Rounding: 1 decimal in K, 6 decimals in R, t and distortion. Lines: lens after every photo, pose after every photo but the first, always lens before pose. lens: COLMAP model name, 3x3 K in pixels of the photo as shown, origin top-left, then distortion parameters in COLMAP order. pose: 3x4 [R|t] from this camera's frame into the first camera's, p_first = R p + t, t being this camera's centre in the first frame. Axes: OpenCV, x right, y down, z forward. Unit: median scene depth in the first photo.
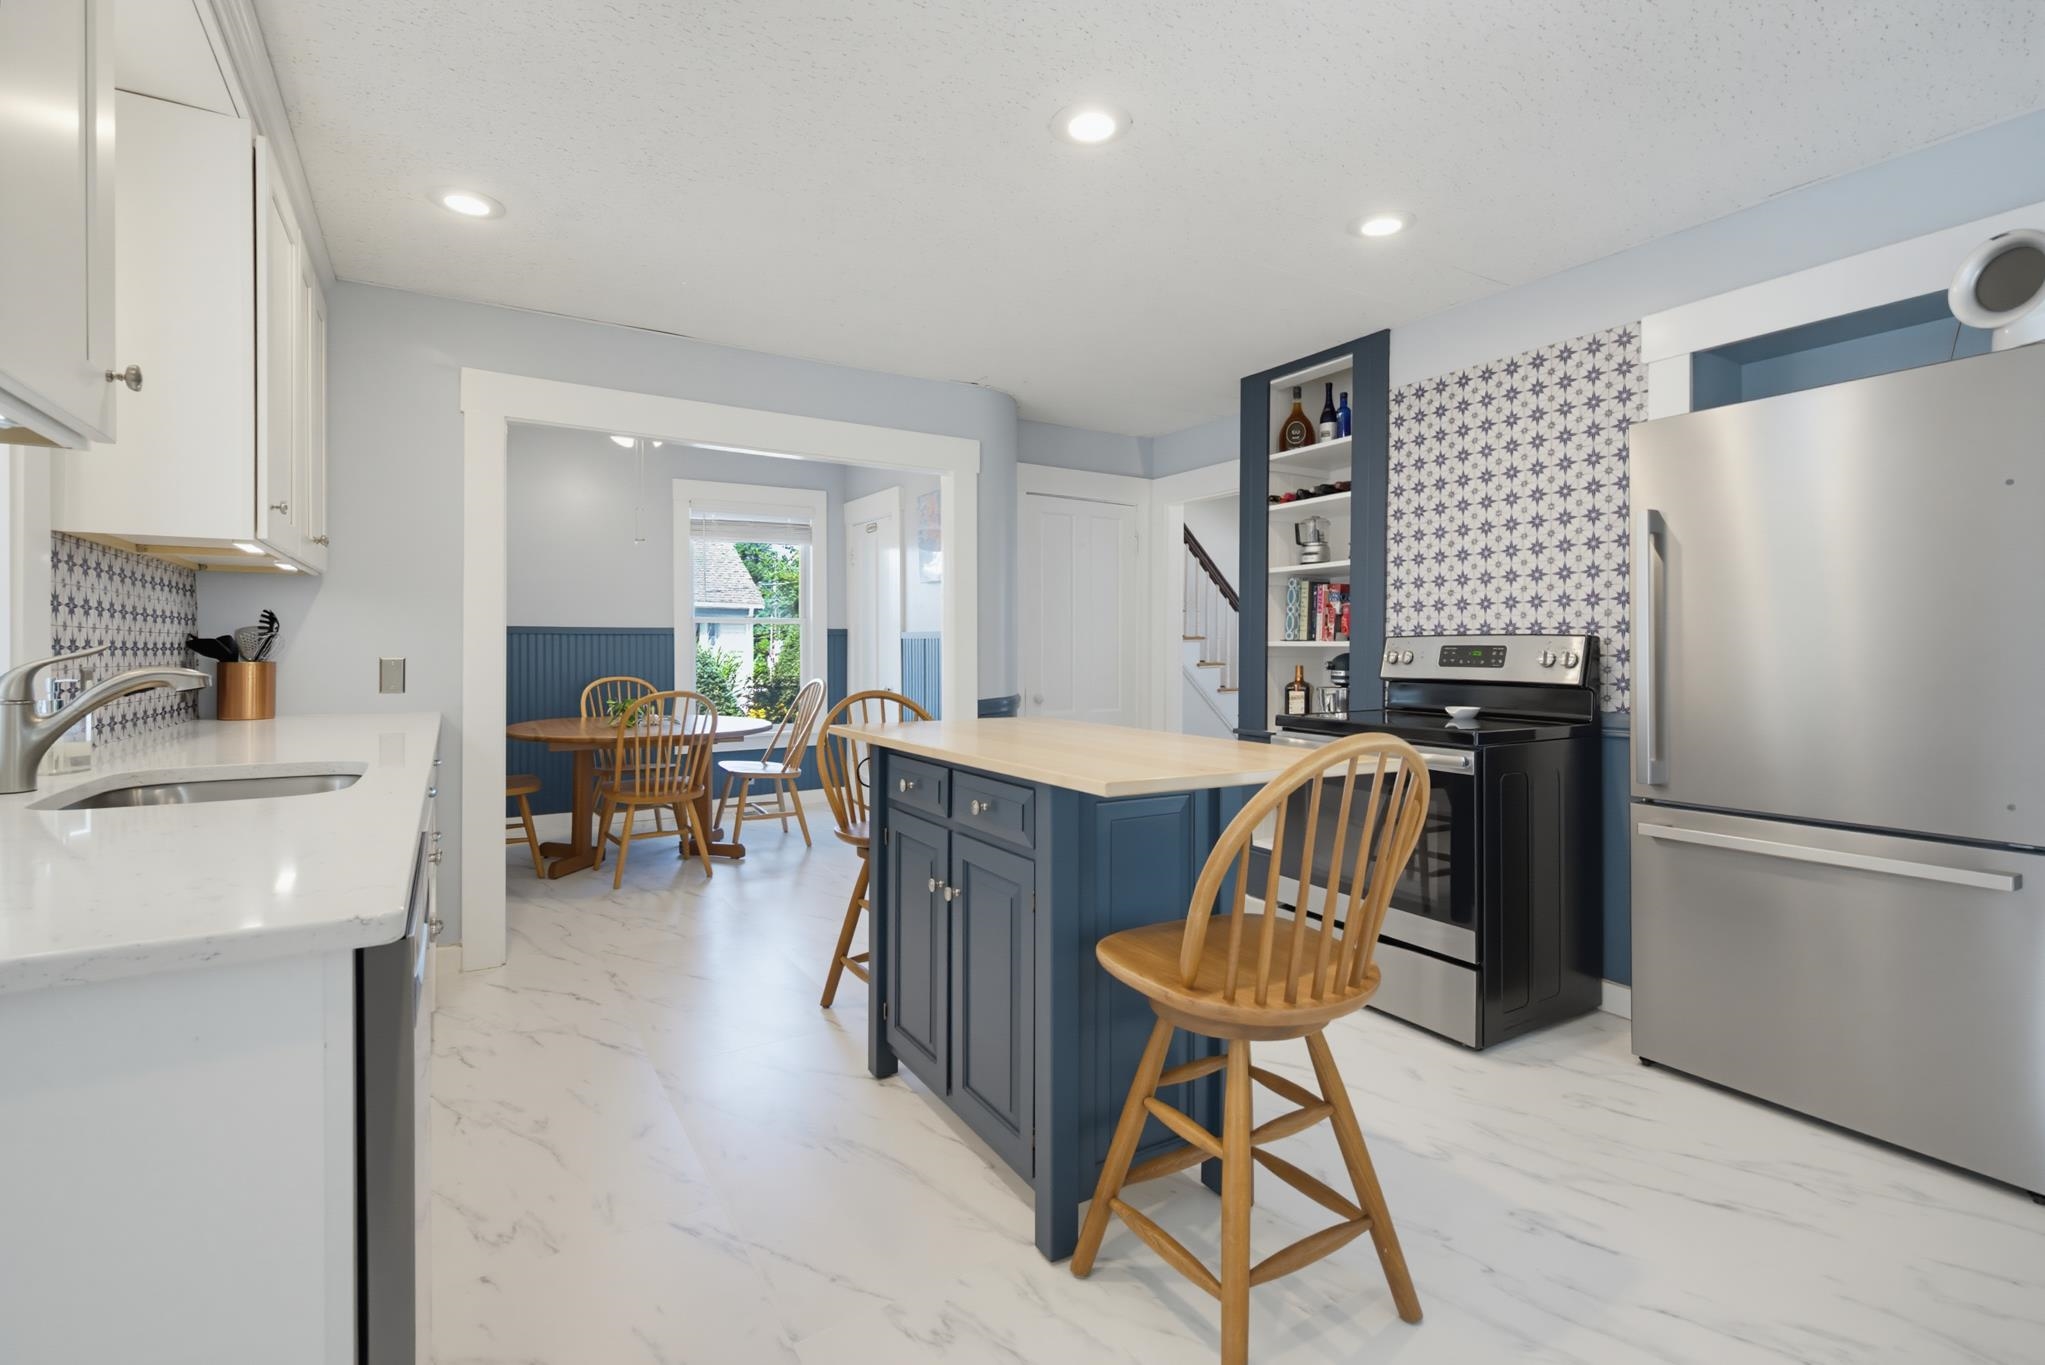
lens RADIAL K [[937.7, 0, 1028.3], [0, 937.7, 642.7], [0, 0, 1]] dist [-0.000846, -0.000132]
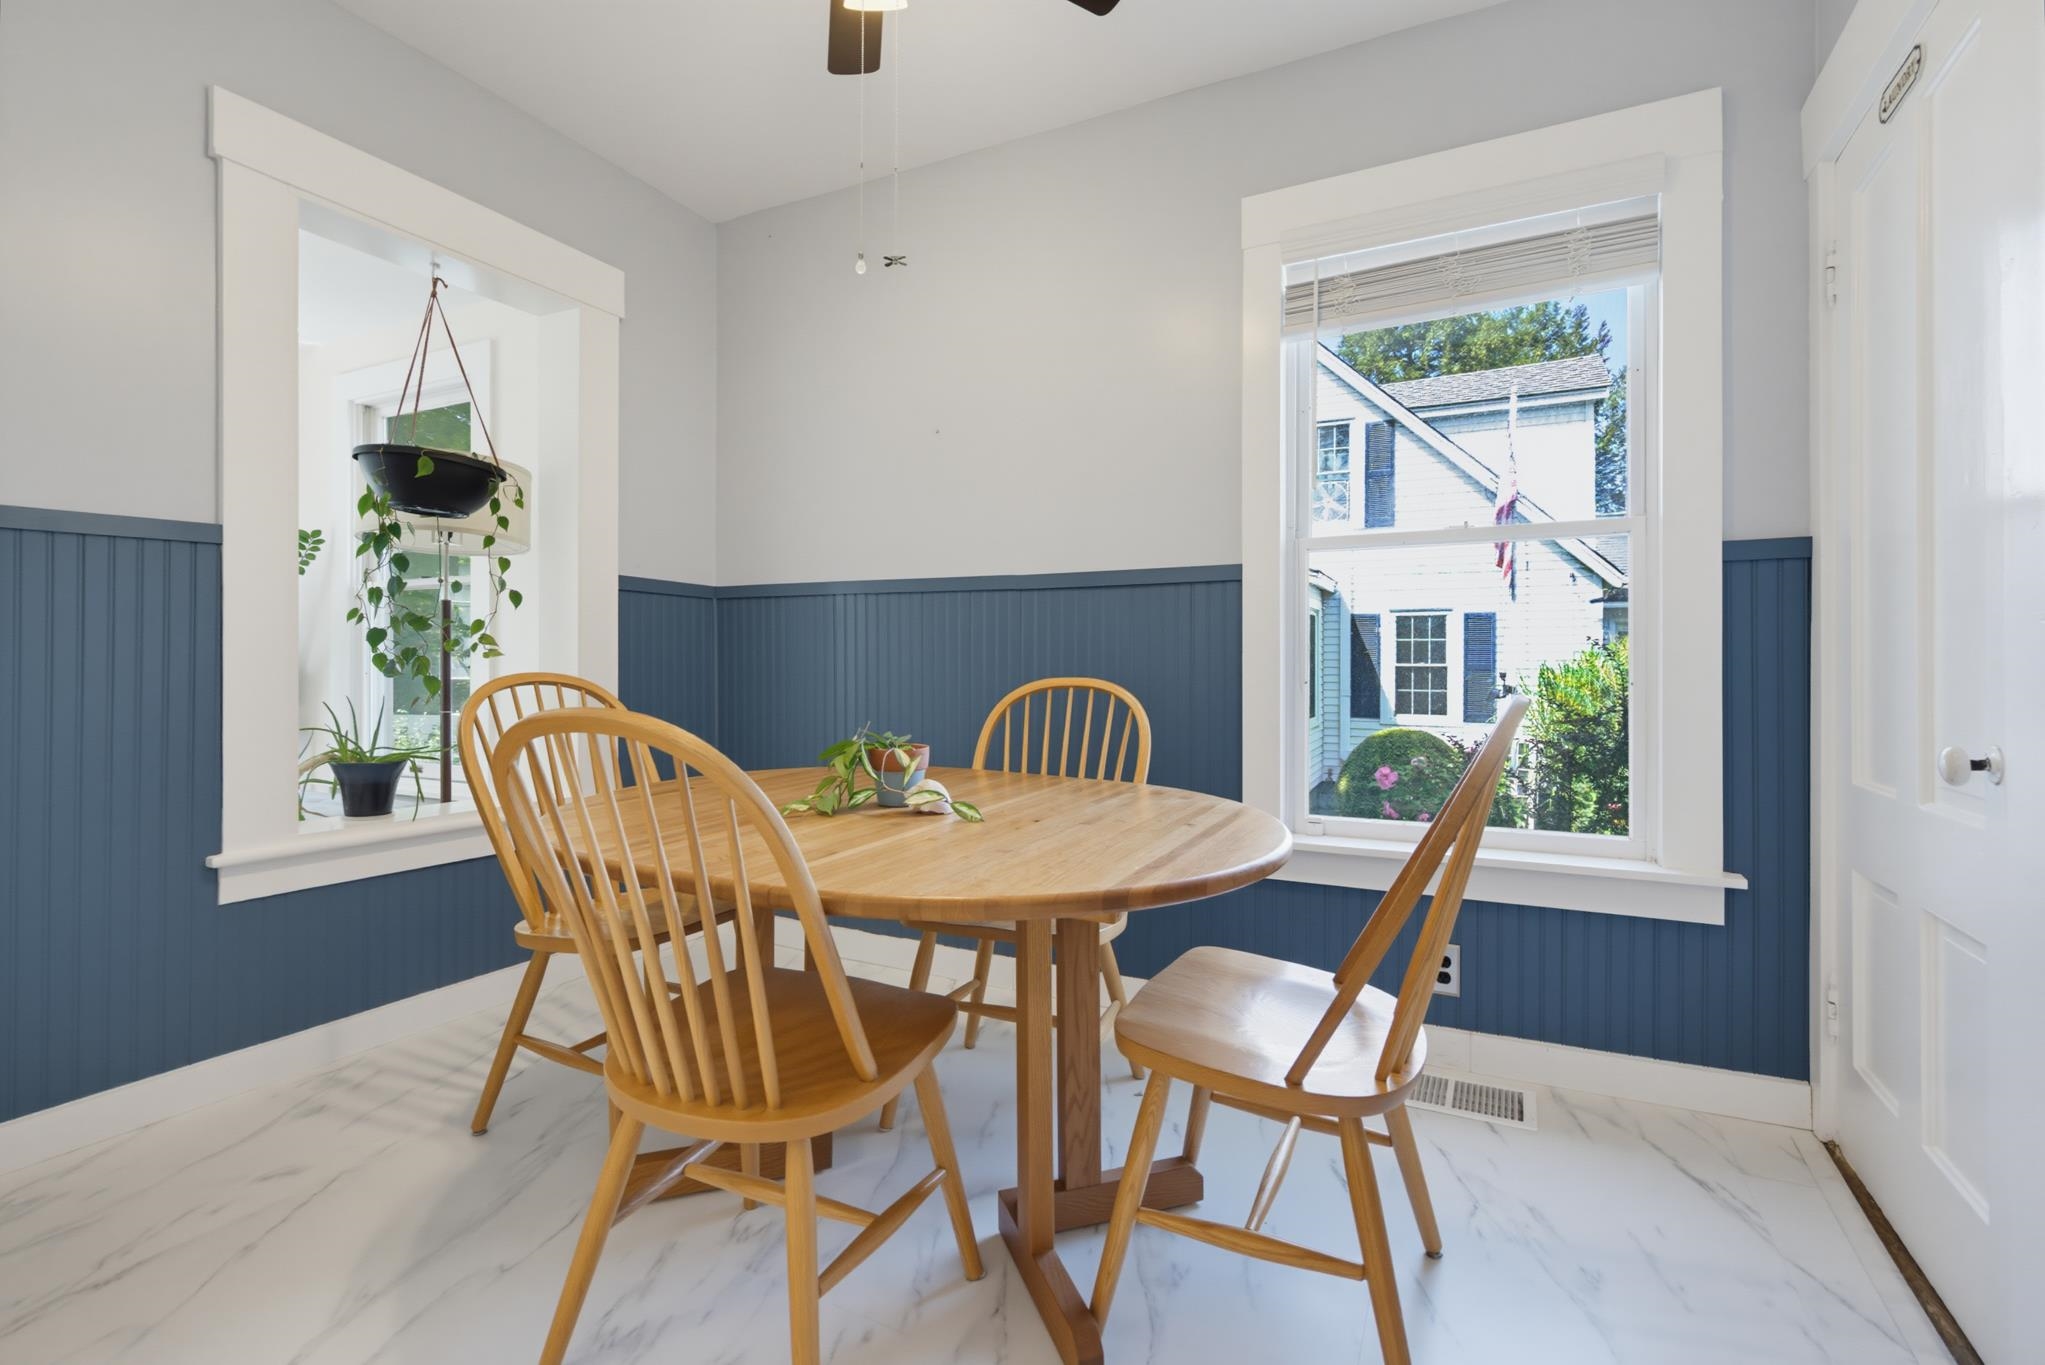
lens RADIAL K [[936.9, 0, 1032.1], [0, 936.9, 674.0], [0, 0, 1]] dist [-0.000702, -0.000041]
pose [[0.519766, 0.003831, -0.854300, -0.102375], [0.005285, 0.999956, 0.007700, 0.038109], [0.854292, -0.008517, 0.519723, 0.938534]]
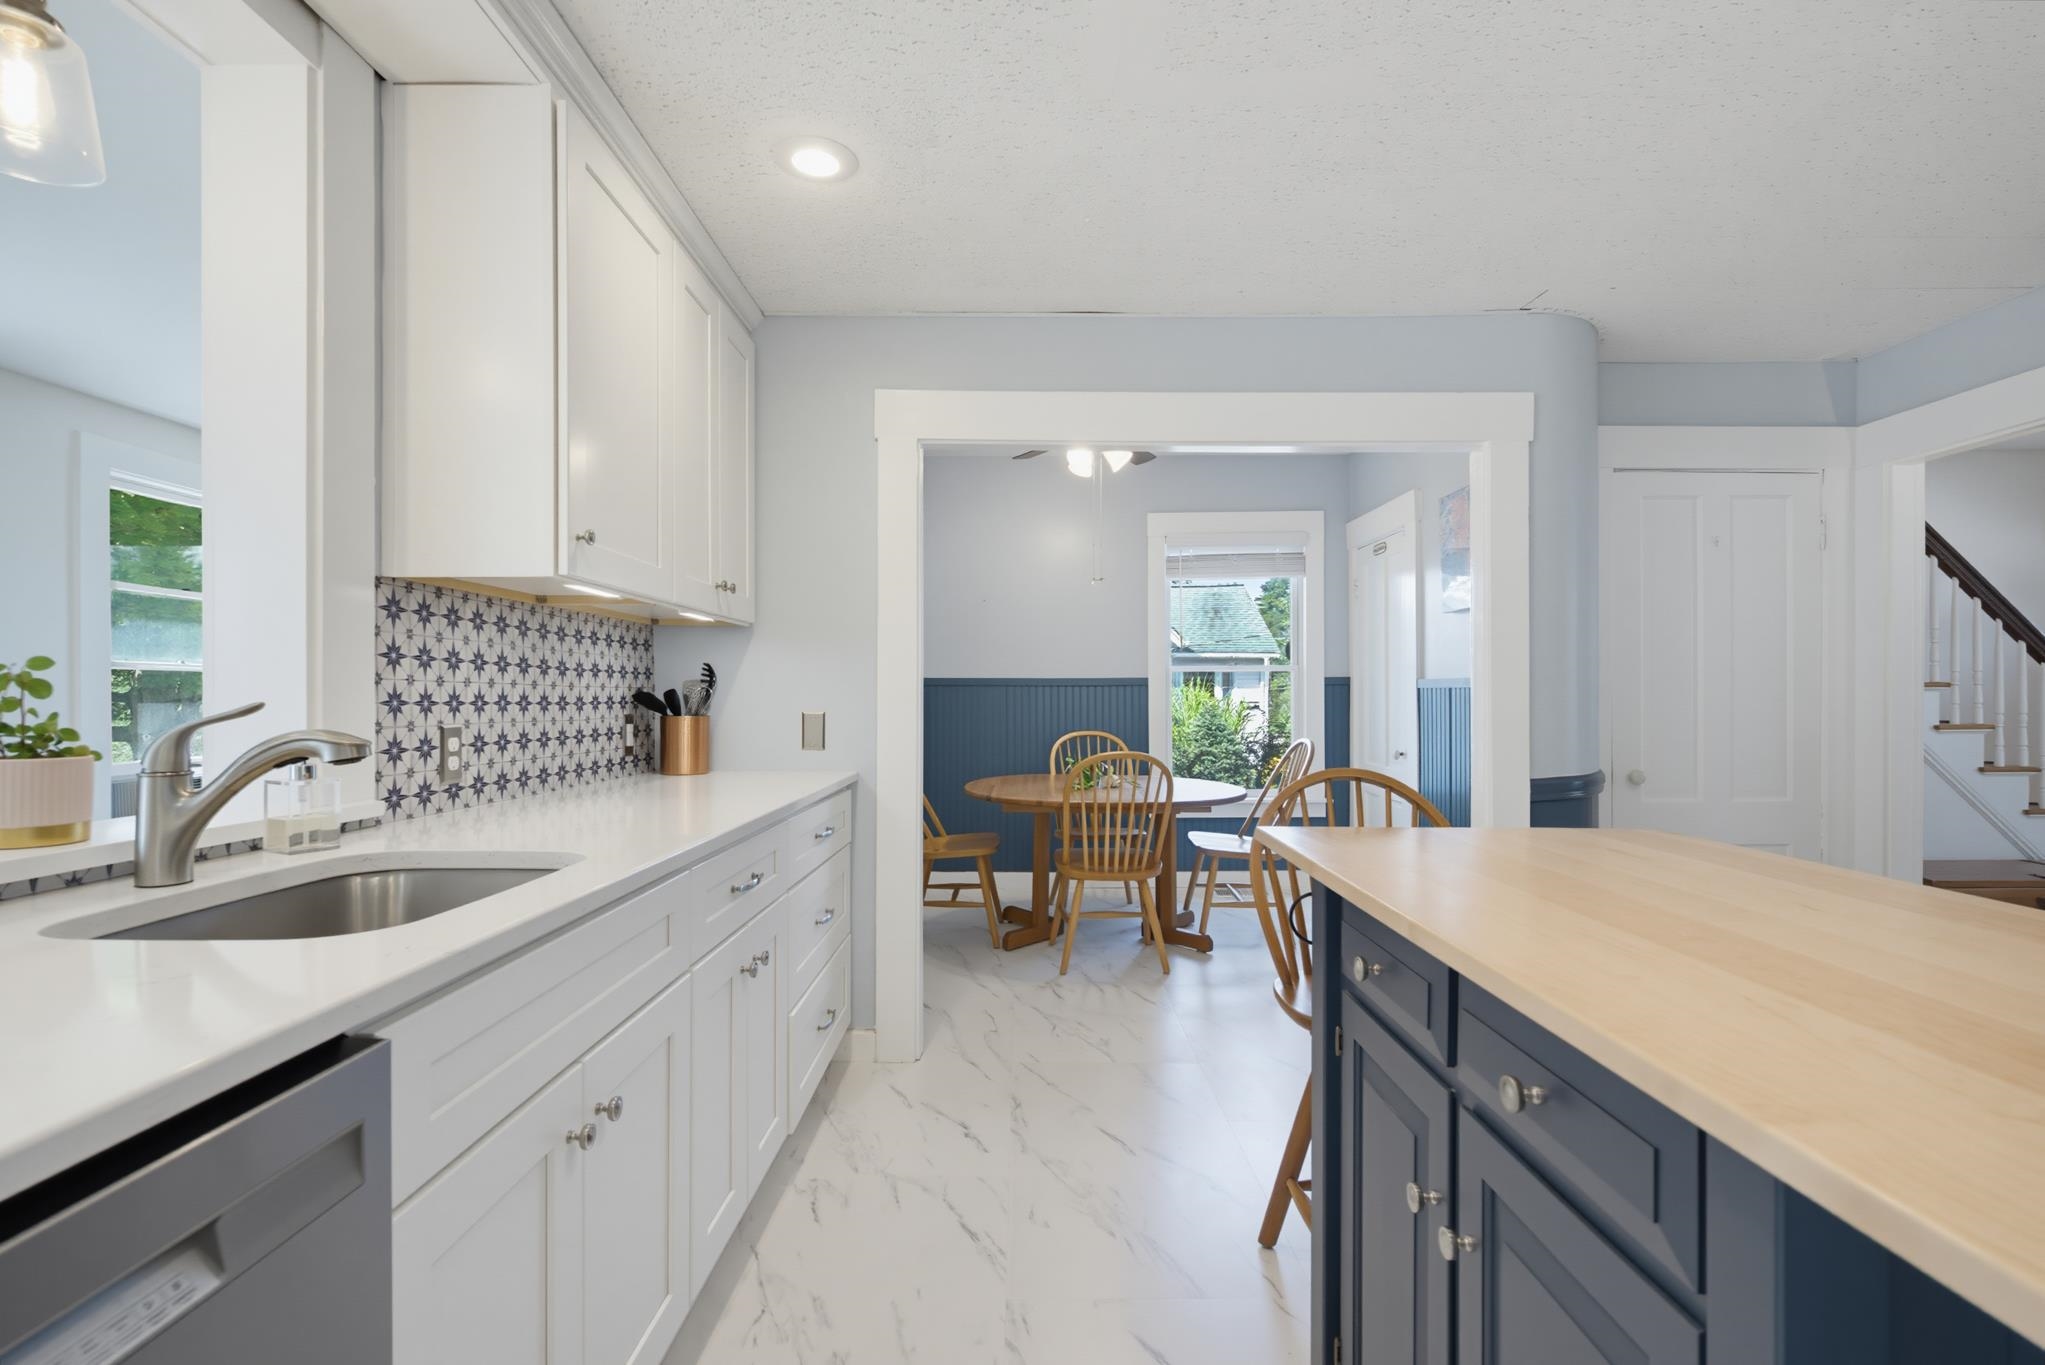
lens RADIAL K [[929.1, 0, 1018.6], [0, 929.1, 697.1], [0, 0, 1]] dist [0.003648, -0.000152]
pose [[0.846252, -0.001767, -0.532780, -0.009072], [0.004281, 0.999985, 0.003483, -0.000883], [0.532766, -0.005228, 0.846247, 0.231725]]
